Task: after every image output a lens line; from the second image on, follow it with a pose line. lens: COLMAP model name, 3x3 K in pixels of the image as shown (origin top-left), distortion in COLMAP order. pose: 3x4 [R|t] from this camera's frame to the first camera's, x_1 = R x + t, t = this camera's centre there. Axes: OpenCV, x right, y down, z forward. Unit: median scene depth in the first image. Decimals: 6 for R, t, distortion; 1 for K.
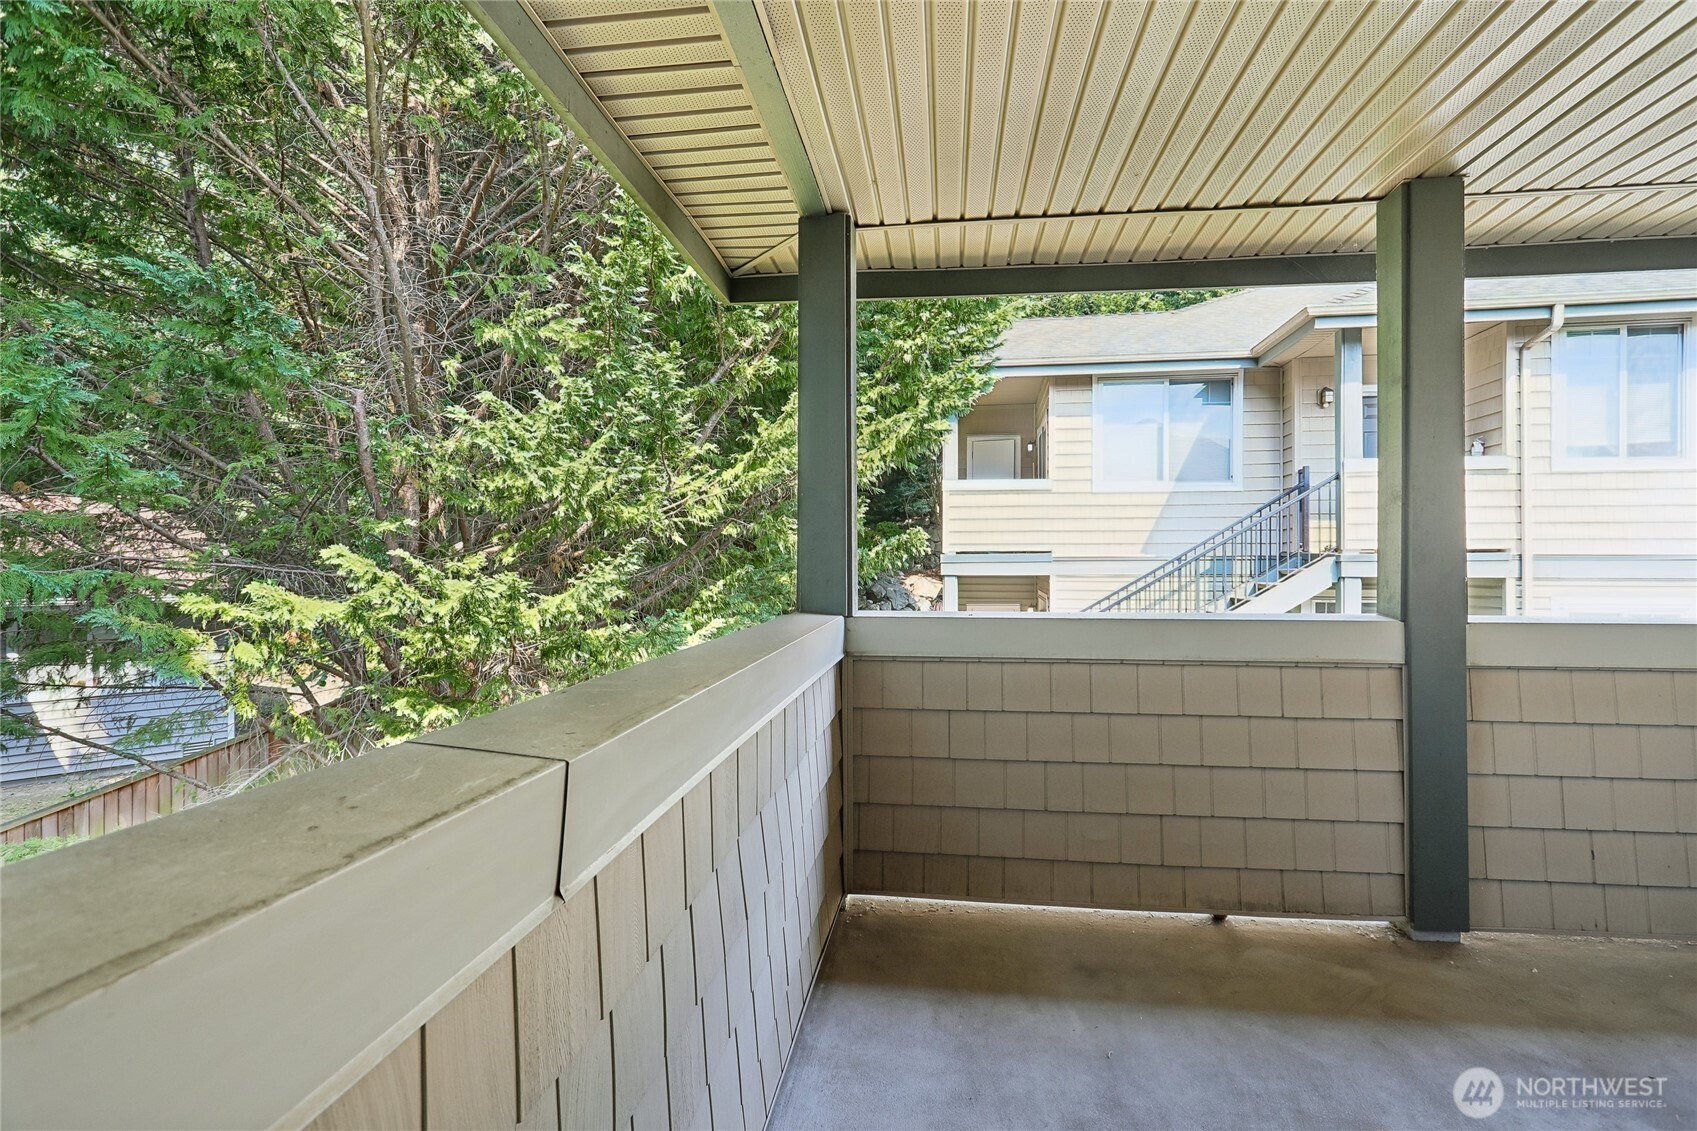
lens RADIAL K [[805.6, 0, 838.8], [0, 805.6, 559.5], [0, 0, 1]] dist [-0.007800, 0.003362]
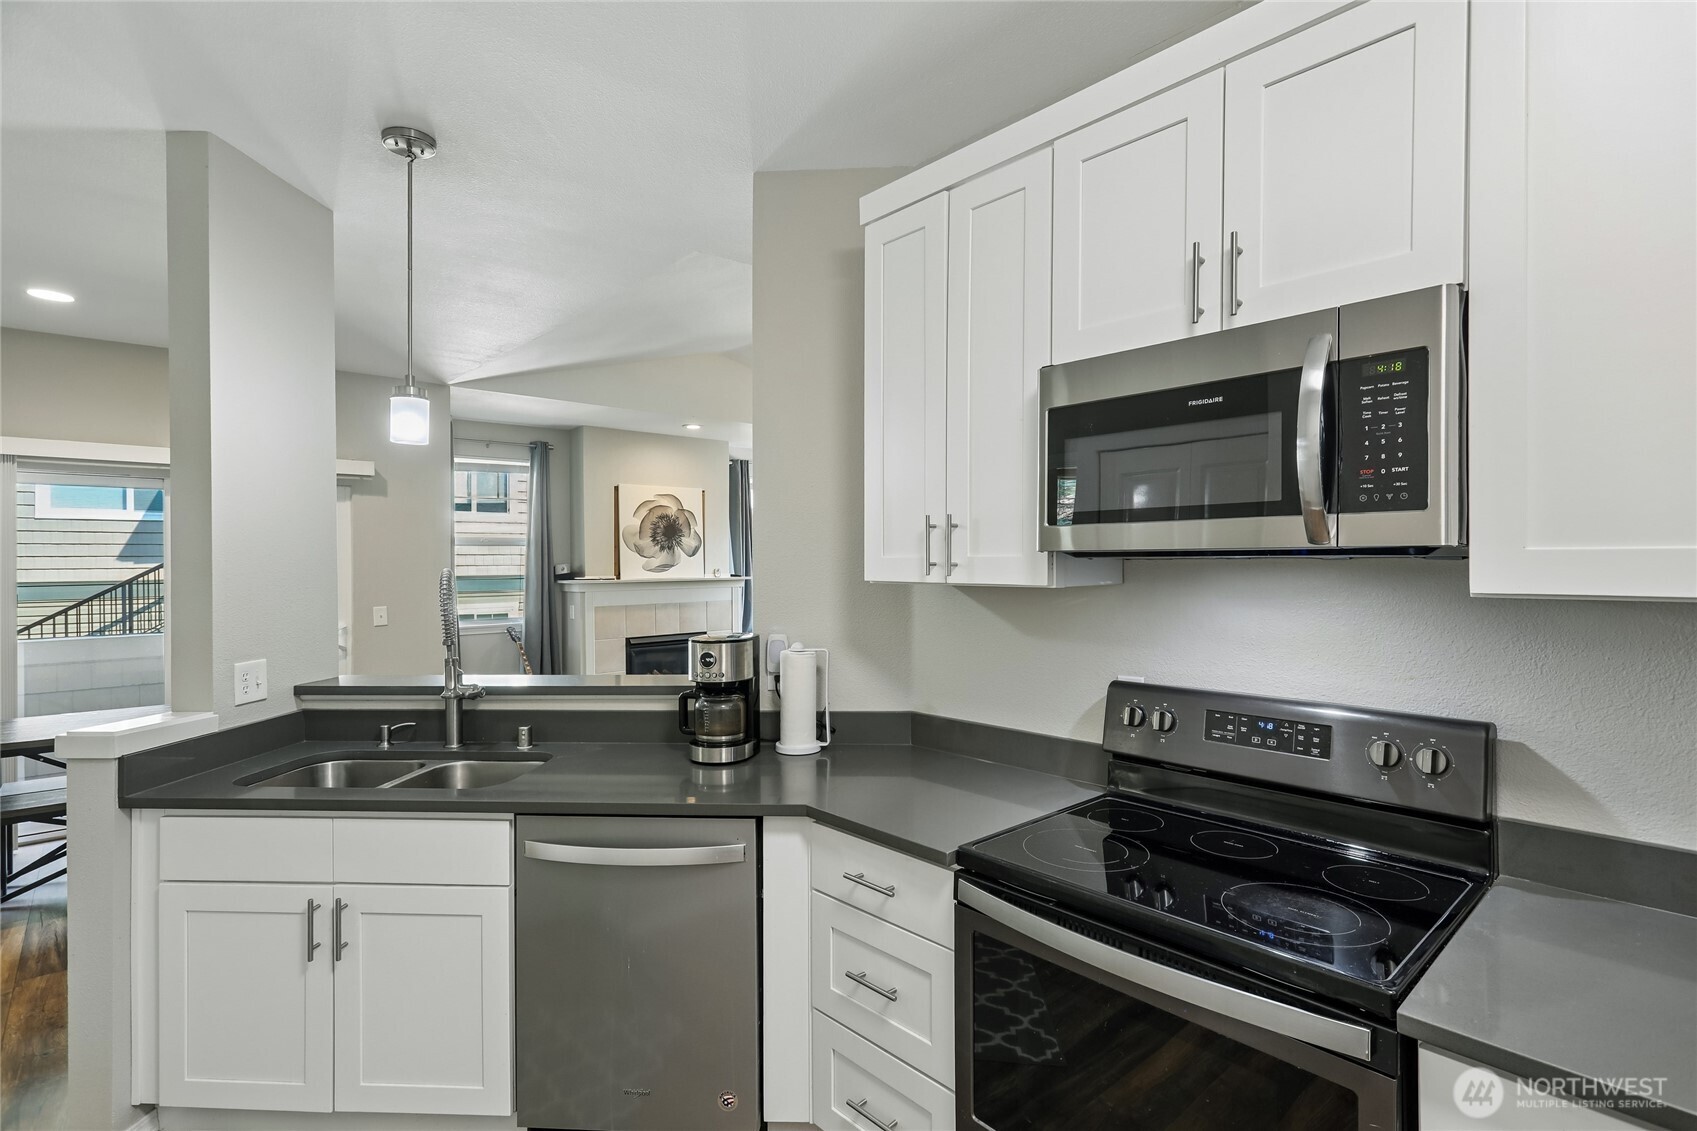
lens RADIAL K [[805.6, 0, 863.8], [0, 805.6, 567.5], [0, 0, 1]] dist [-0.007800, 0.003362]
pose [[0.634673, -0.013711, 0.772660, 0.254540], [0.007981, 0.999906, 0.011188, -0.032357], [-0.772740, -0.000934, 0.634722, -0.542661]]
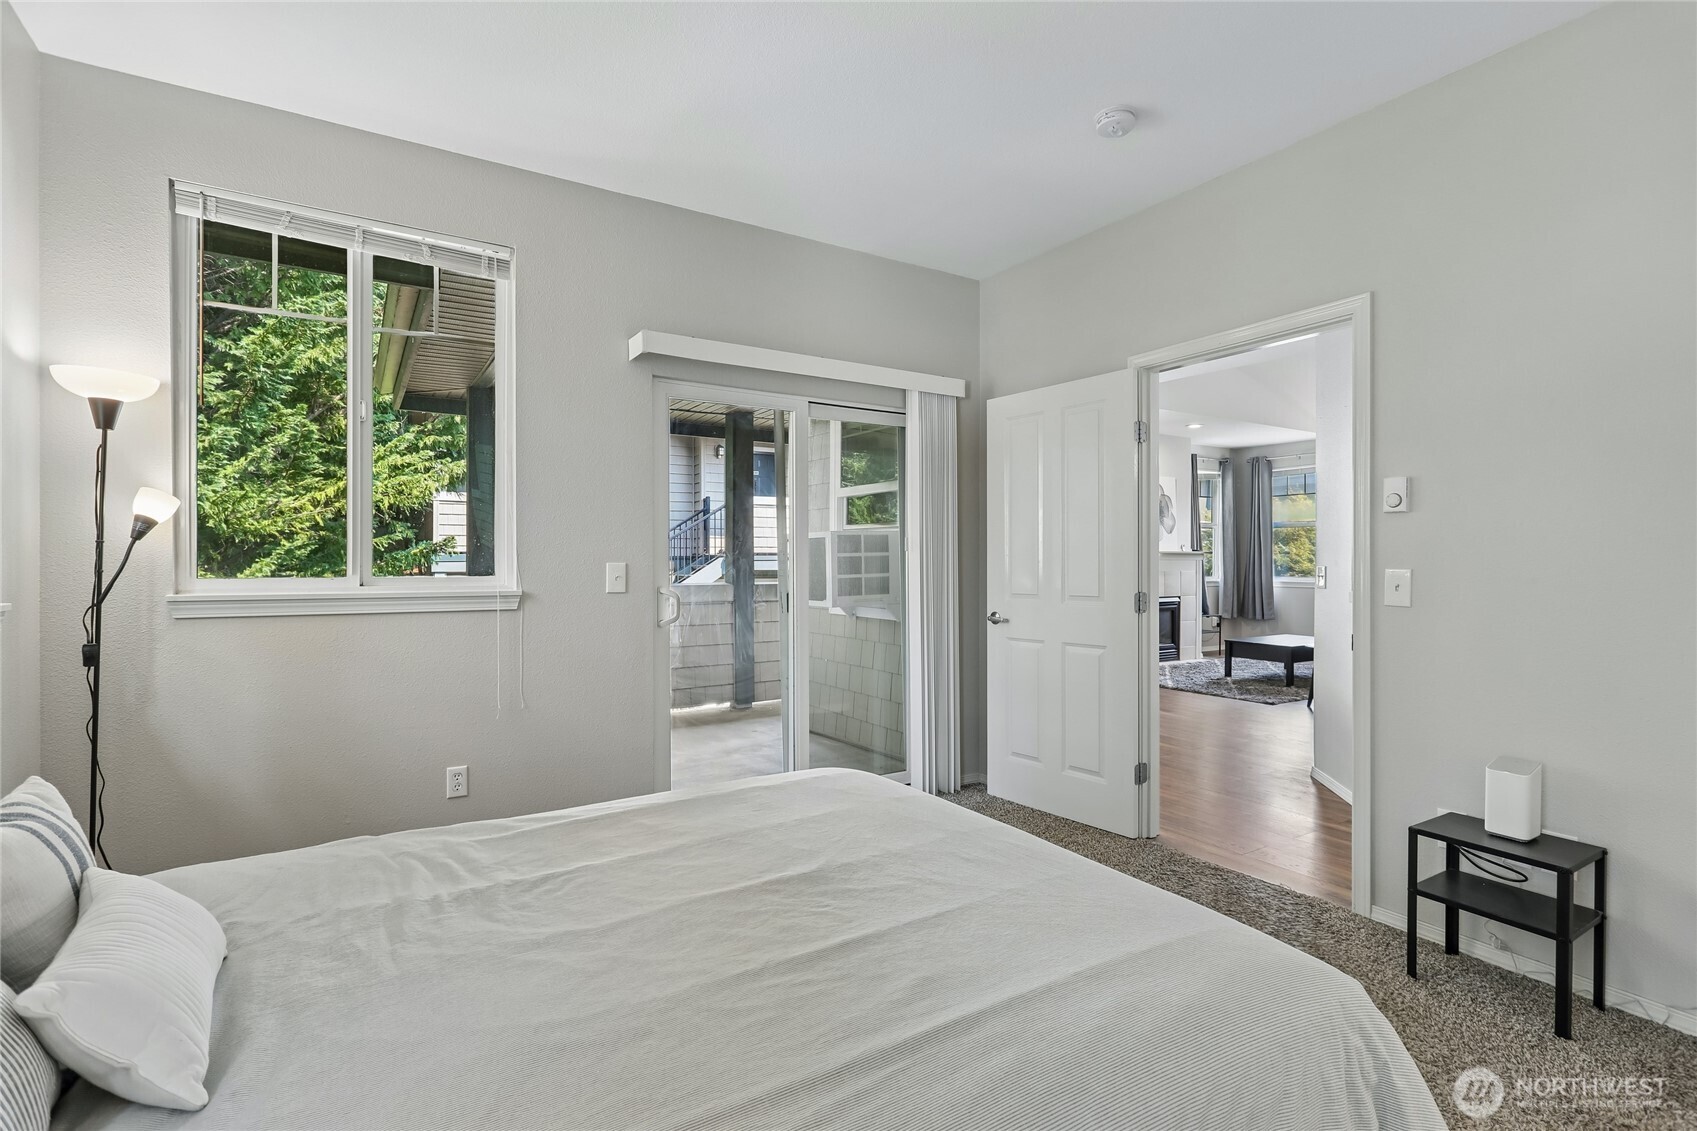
lens RADIAL K [[805.6, 0, 856.5], [0, 805.6, 564.9], [0, 0, 1]] dist [-0.007800, 0.003362]
pose [[0.764349, -0.006124, 0.644773, -0.203874], [-0.000051, 0.999954, 0.009557, -0.003697], [-0.644802, -0.007338, 0.764314, -0.378758]]
